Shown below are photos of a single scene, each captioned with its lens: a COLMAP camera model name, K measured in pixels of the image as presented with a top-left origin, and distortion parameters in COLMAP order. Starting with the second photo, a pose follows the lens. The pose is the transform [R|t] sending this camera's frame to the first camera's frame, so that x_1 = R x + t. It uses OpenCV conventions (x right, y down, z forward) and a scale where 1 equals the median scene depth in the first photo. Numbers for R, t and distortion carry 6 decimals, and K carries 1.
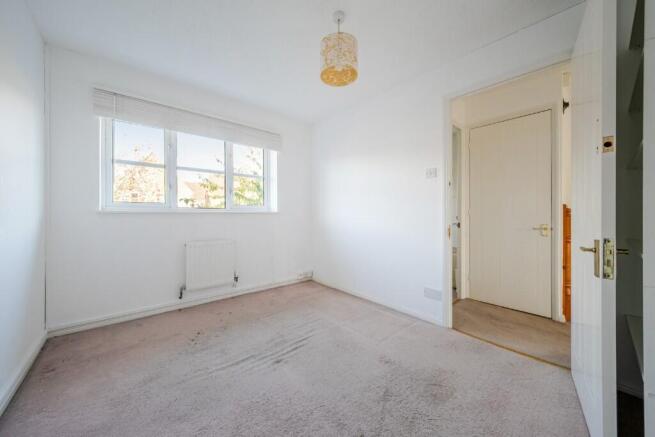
lens RADIAL K [[233.4, 0, 327.5], [0, 233.4, 218.5], [0, 0, 1]] dist [-0.001128, -0.000054]
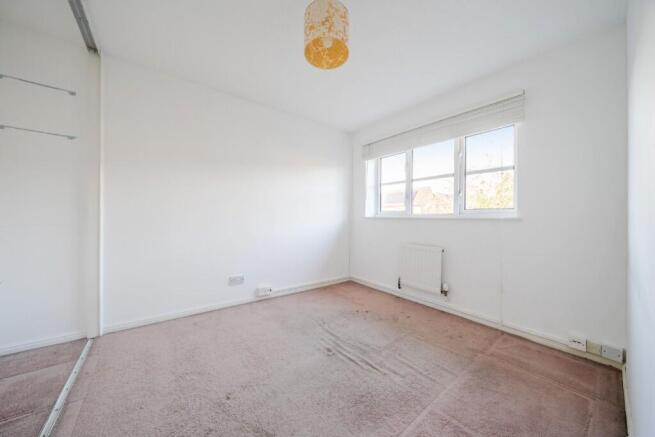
lens RADIAL K [[233.2, 0, 327.5], [0, 233.2, 218.5], [0, 0, 1]] dist [0.000489, -0.000003]
pose [[-0.070442, 0.008620, -0.997479, 0.617634], [-0.021843, 0.999710, 0.010182, -0.026981], [0.997277, 0.022505, -0.070233, 0.712071]]
